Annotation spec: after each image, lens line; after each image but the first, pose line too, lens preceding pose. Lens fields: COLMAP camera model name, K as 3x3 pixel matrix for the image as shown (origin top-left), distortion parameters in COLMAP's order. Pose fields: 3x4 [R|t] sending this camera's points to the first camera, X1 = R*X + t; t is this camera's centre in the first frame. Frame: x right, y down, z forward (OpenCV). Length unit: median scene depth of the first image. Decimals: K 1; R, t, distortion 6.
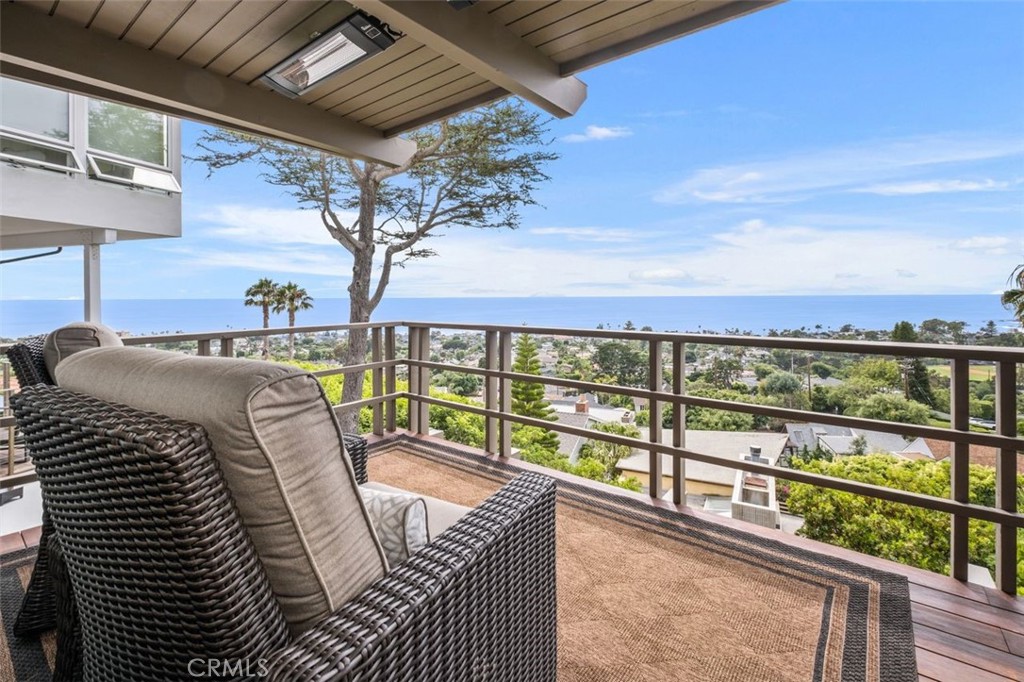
lens RADIAL K [[460.7, 0, 508.9], [0, 460.7, 298.6], [0, 0, 1]] dist [-0.003070, 0.001059]
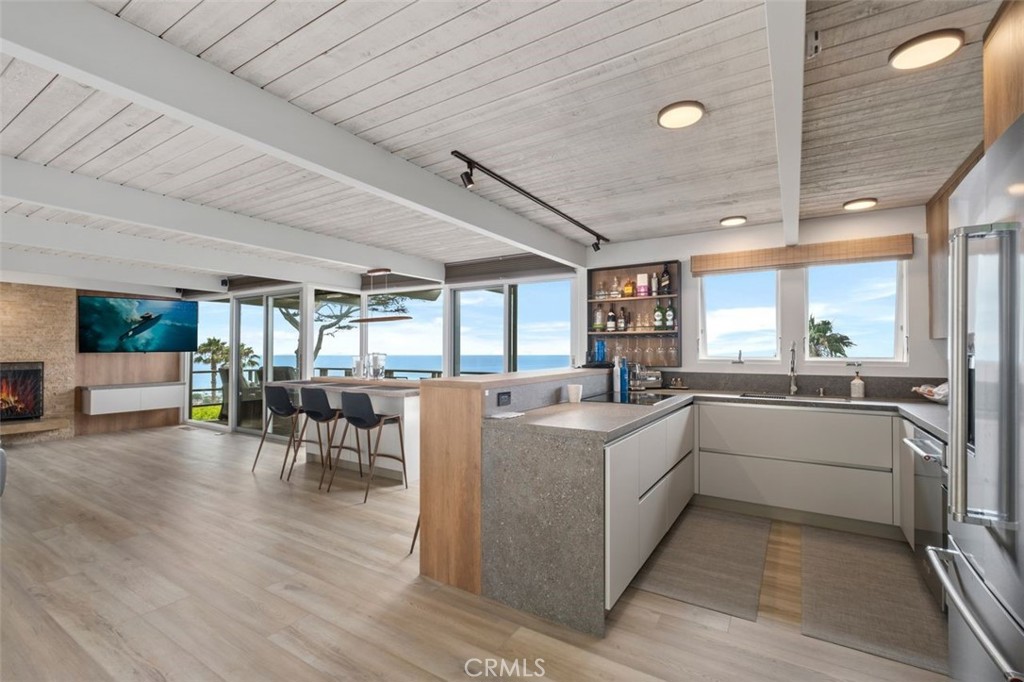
lens RADIAL K [[460.7, 0, 504.6], [0, 460.7, 345.4], [0, 0, 1]] dist [-0.003070, 0.001059]
pose [[0.995330, 0.007027, 0.096273, 0.036375], [-0.004567, 0.999658, -0.025753, -0.001021], [-0.096421, 0.025193, 0.995022, -0.108286]]
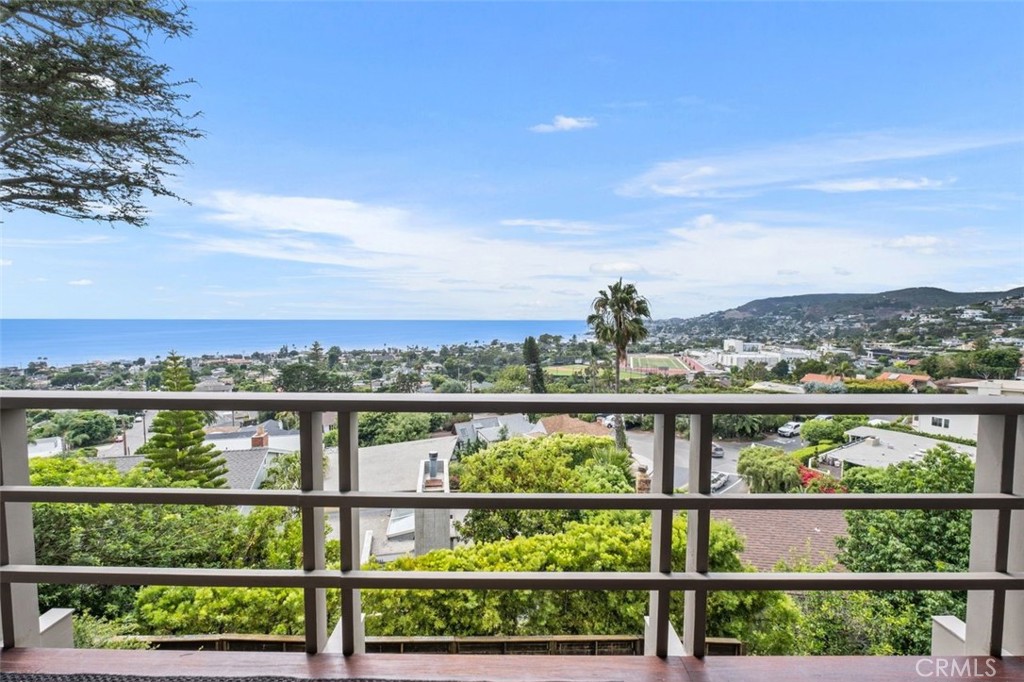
lens RADIAL K [[446.2, 0, 505.2], [0, 446.2, 344.7], [0, 0, 1]] dist [-0.005186, -0.000396]
pose [[0.792108, -0.032283, 0.609527, 0.006646], [-0.003744, 0.998325, 0.057740, -0.001204], [-0.610369, -0.048018, 0.790660, 0.014980]]
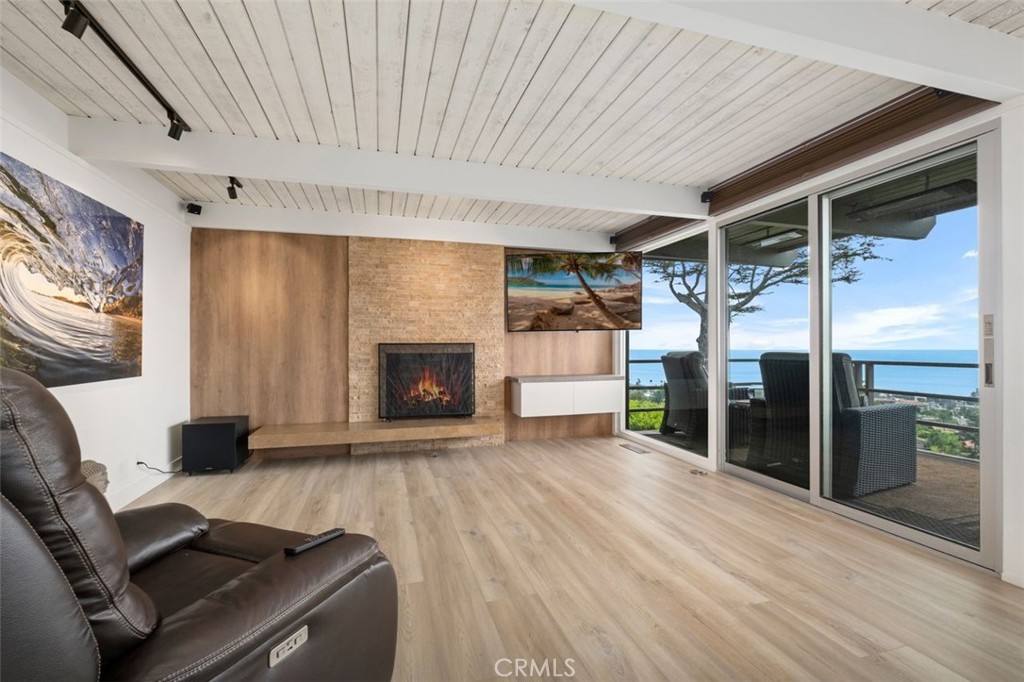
lens RADIAL K [[446.2, 0, 508.7], [0, 446.2, 344.8], [0, 0, 1]] dist [-0.005186, -0.000396]
pose [[0.815085, 0.002285, -0.579337, -0.007364], [-0.009595, 0.999908, -0.009554, 0.001423], [0.579262, 0.013346, 0.815032, -0.054659]]
